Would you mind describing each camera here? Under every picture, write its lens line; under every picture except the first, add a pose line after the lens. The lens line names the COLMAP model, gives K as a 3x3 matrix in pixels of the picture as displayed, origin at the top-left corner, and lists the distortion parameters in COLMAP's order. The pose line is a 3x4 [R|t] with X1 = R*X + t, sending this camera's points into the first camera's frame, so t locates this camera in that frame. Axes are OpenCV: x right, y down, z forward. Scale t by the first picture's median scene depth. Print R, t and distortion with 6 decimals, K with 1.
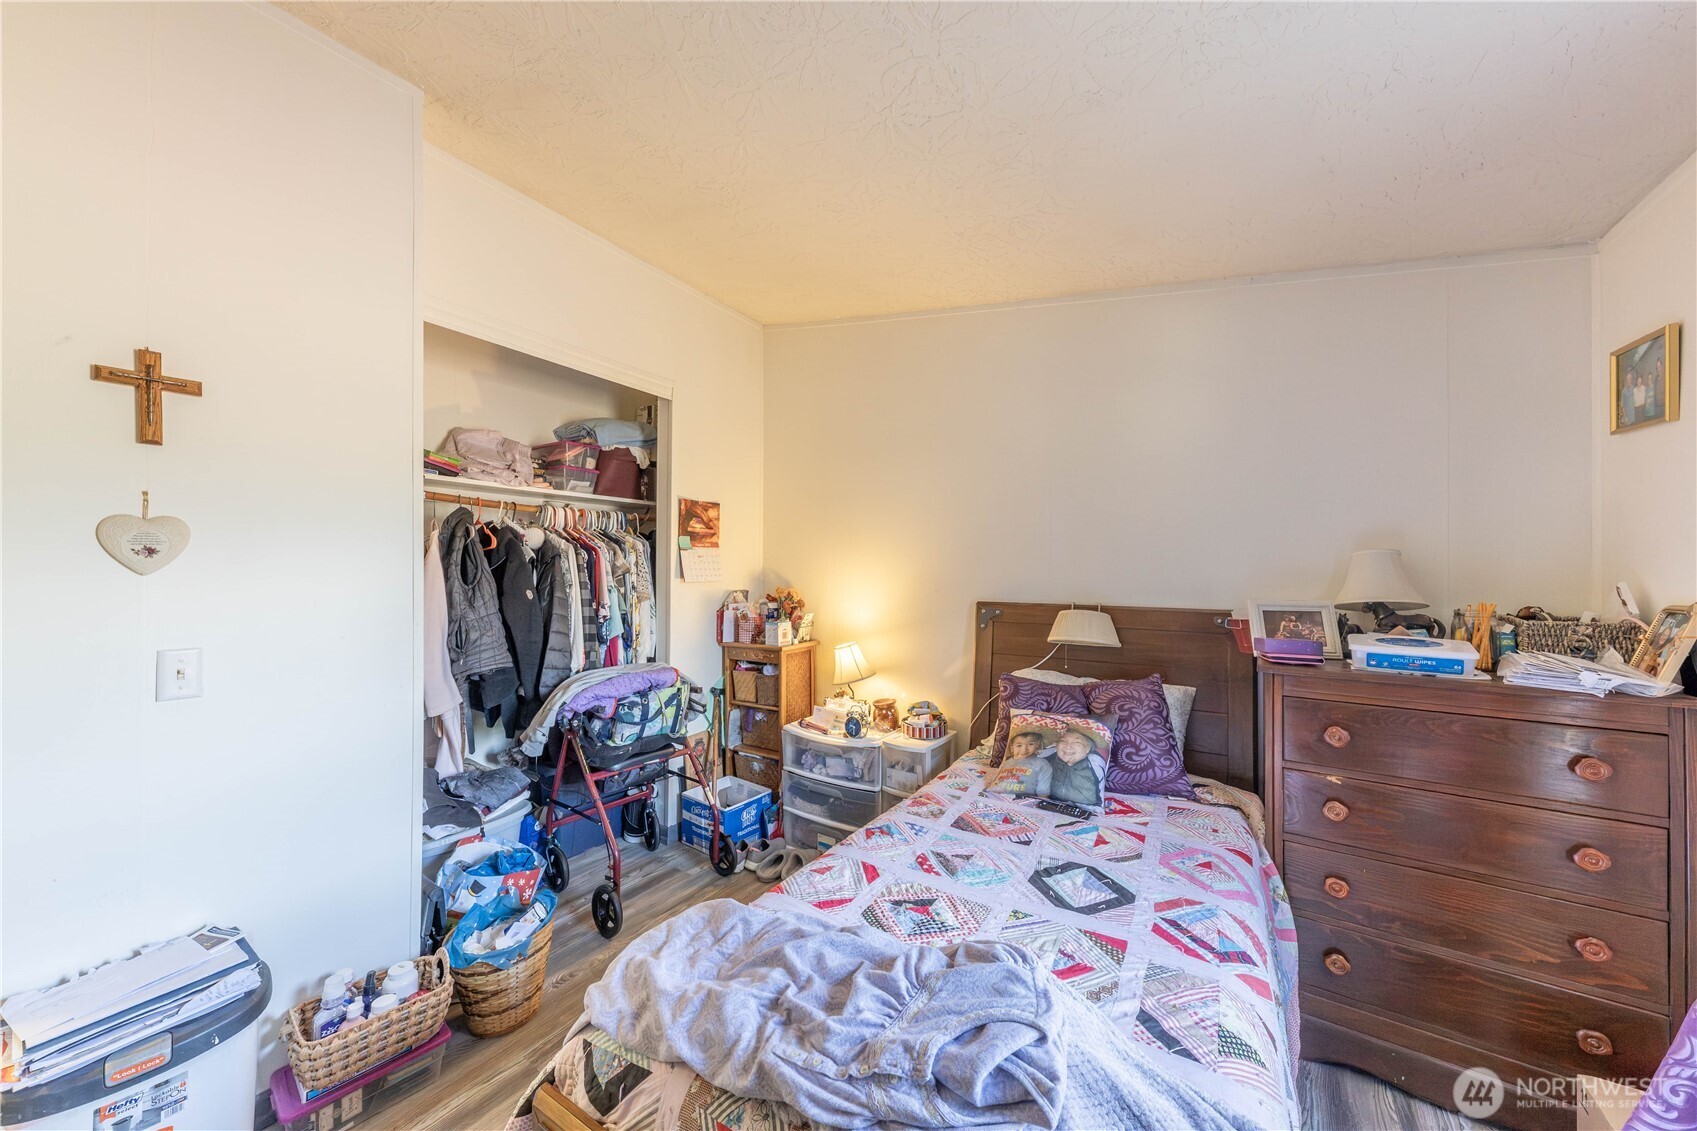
lens RADIAL K [[580.4, 0, 844.8], [0, 580.4, 567.2], [0, 0, 1]] dist [0.008732, -0.001794]
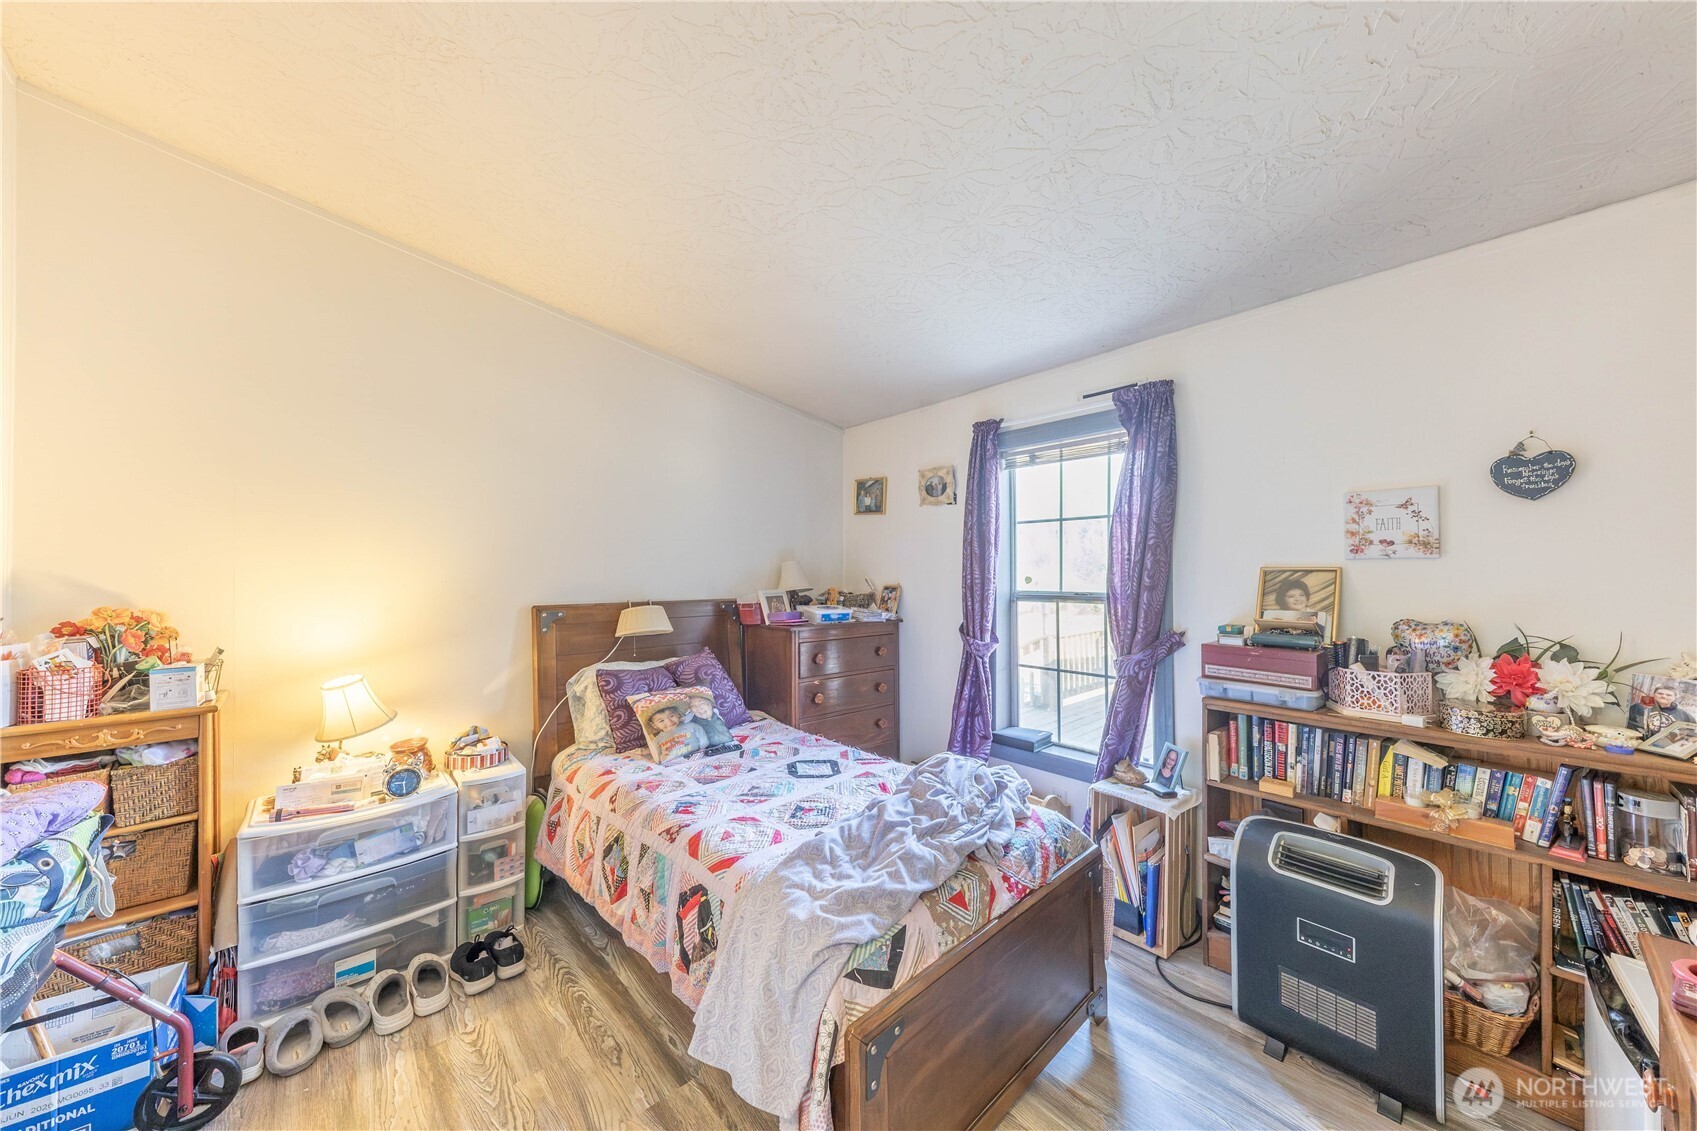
lens RADIAL K [[580.4, 0, 845.0], [0, 580.4, 570.0], [0, 0, 1]] dist [0.008732, -0.001794]
pose [[0.256562, 0.002792, 0.966524, -0.831380], [0.000254, 0.999996, -0.002956, 0.003764], [-0.966528, 0.001004, 0.256560, 0.372658]]
